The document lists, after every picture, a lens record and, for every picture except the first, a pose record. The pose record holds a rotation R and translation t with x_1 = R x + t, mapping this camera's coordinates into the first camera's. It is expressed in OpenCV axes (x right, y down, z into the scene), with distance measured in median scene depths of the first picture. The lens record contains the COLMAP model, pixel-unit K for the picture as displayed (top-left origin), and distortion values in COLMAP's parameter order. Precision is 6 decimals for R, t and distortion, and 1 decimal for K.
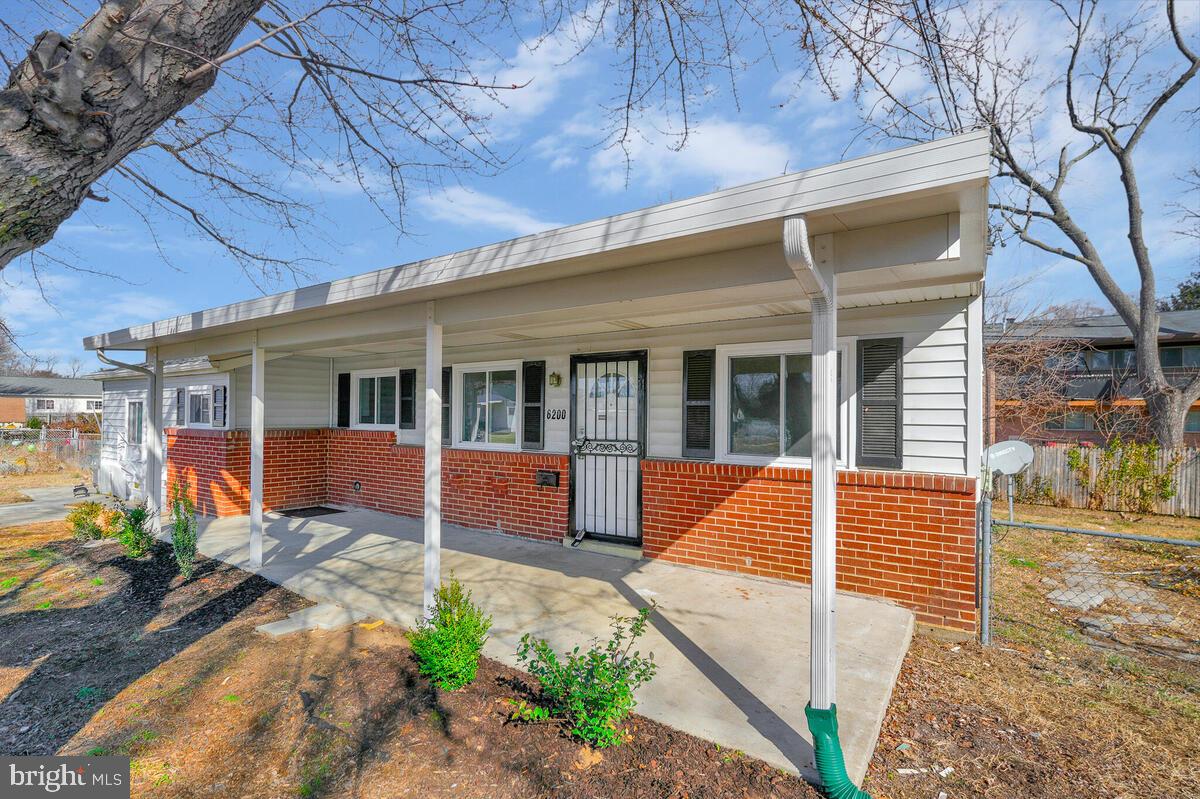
lens RADIAL K [[570.2, 0, 595.1], [0, 570.2, 396.1], [0, 0, 1]] dist [0.004975, 0.000953]
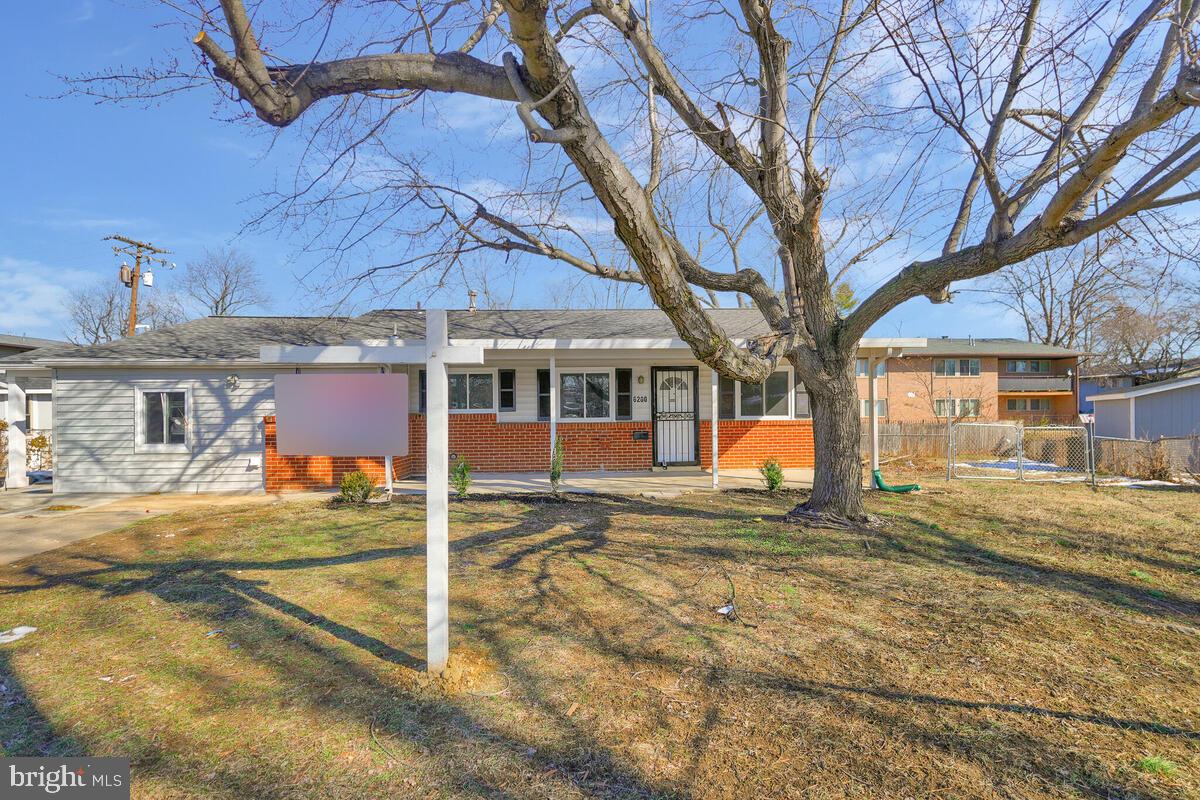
lens RADIAL K [[570.2, 0, 595.1], [0, 570.2, 396.6], [0, 0, 1]] dist [0.004975, 0.000953]
pose [[0.804915, -0.001442, 0.593389, -1.235966], [-0.005237, 0.999941, 0.009534, 0.007794], [-0.593367, -0.010782, 0.804860, -0.339154]]
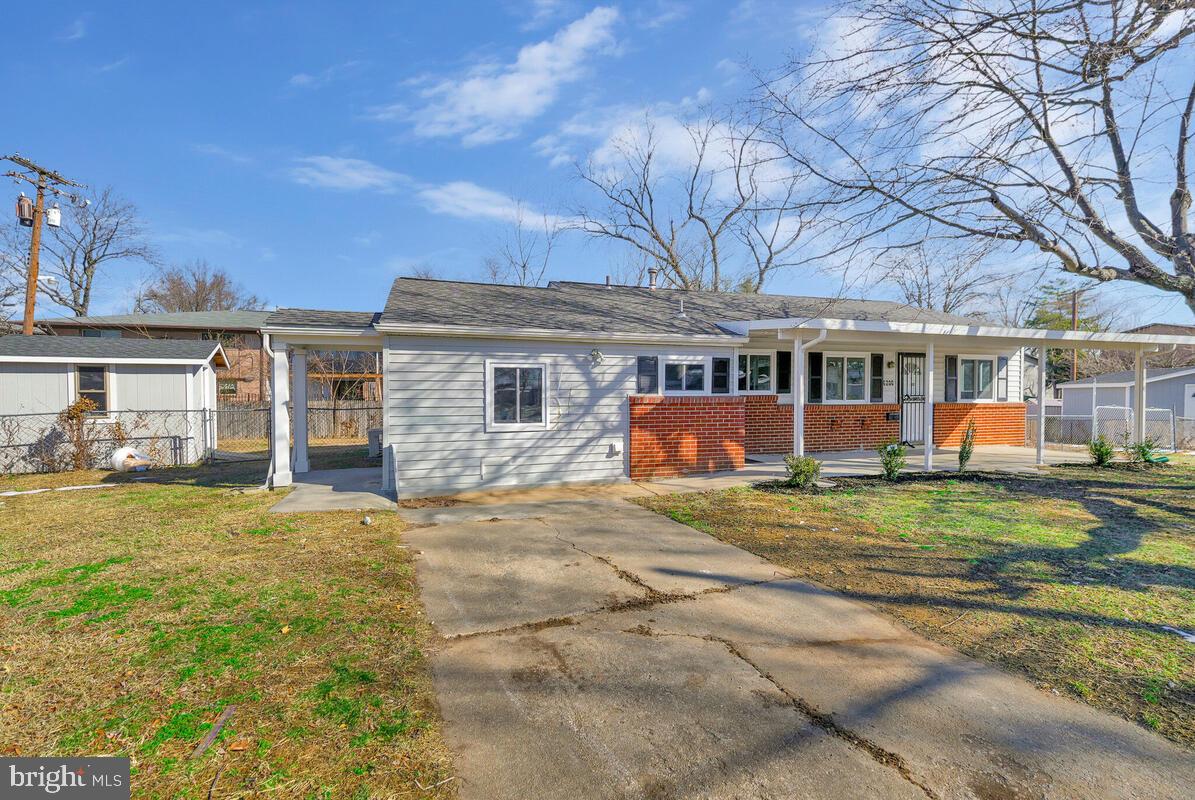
lens RADIAL K [[567.8, 0, 592.6], [0, 567.8, 396.6], [0, 0, 1]] dist [0.004975, 0.000953]
pose [[0.610043, -0.014747, 0.792231, -2.173083], [-0.023287, 0.999061, 0.036528, 0.031114], [-0.792026, -0.040732, 0.609127, 0.633146]]
